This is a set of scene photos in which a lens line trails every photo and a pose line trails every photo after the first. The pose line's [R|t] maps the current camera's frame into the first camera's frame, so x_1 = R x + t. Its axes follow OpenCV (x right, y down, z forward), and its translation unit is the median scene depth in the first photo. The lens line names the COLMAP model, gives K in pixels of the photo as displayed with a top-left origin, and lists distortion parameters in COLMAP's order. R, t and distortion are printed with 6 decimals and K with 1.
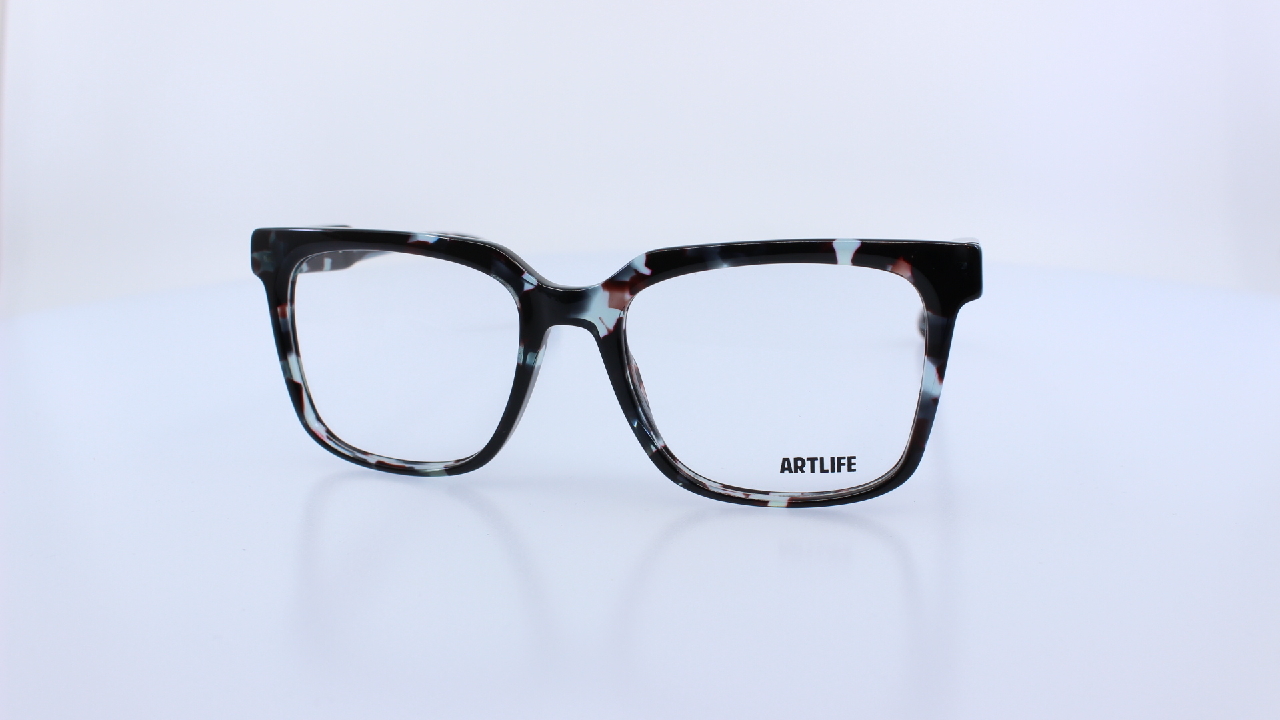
lens RADIAL K [[1202.0, 0, 631.3], [0, 1202.0, 363.1], [0, 0, 1]] dist [-0.112588, 0.000000]
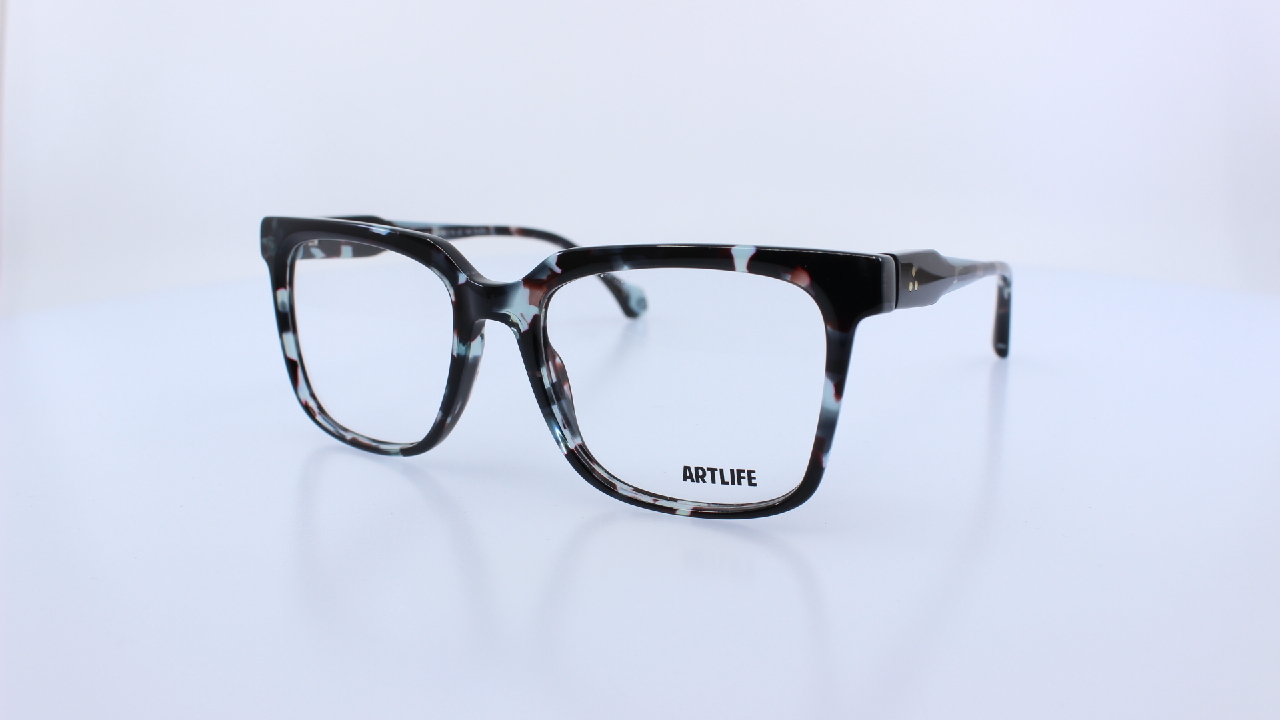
lens RADIAL K [[1202.0, 0, 640.1], [0, 1202.0, 359.8], [0, 0, 1]] dist [-0.112588, 0.000000]
pose [[0.966285, 0.061288, -0.250073, 0.328612], [-0.060803, 0.998103, 0.009673, -0.014809], [0.250191, 0.005858, 0.968179, 0.037411]]
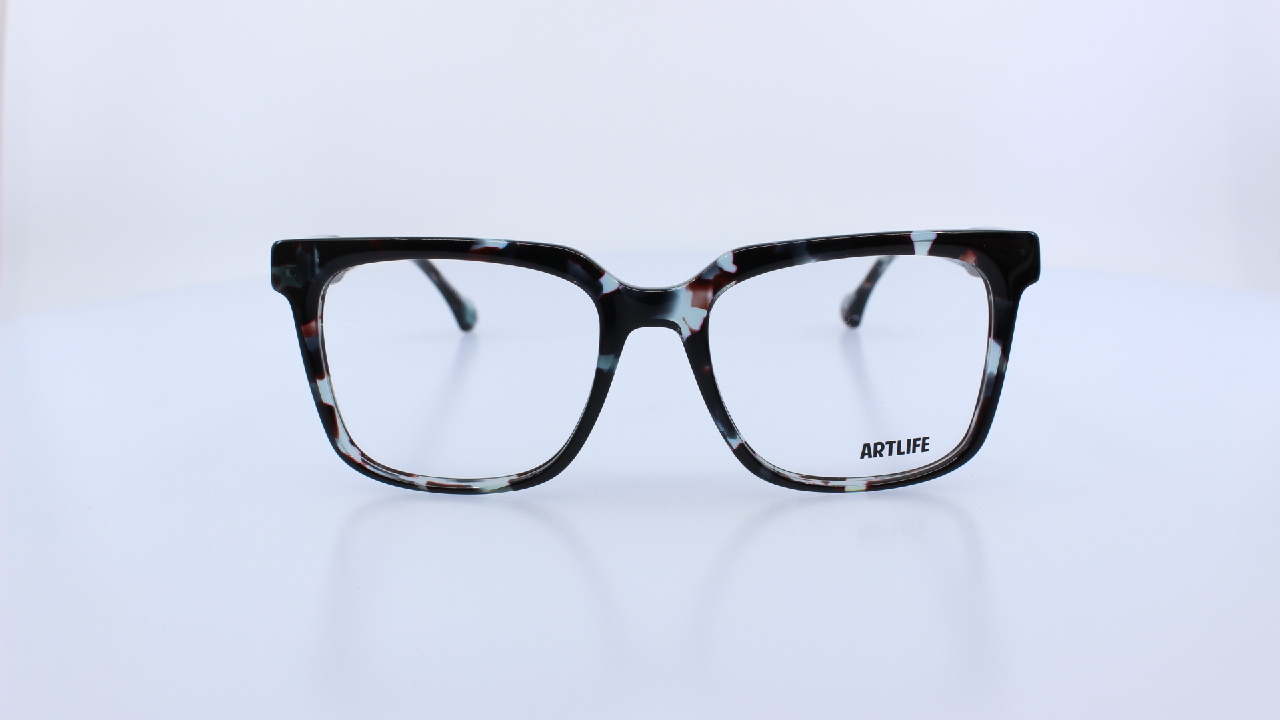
lens RADIAL K [[1202.0, 0, 635.4], [0, 1202.0, 351.2], [0, 0, 1]] dist [-0.112588, 0.000000]
pose [[0.965811, -0.061379, 0.251877, -0.315448], [0.060876, 0.998097, 0.009796, -0.022520], [-0.251999, 0.005872, 0.967710, 0.049972]]
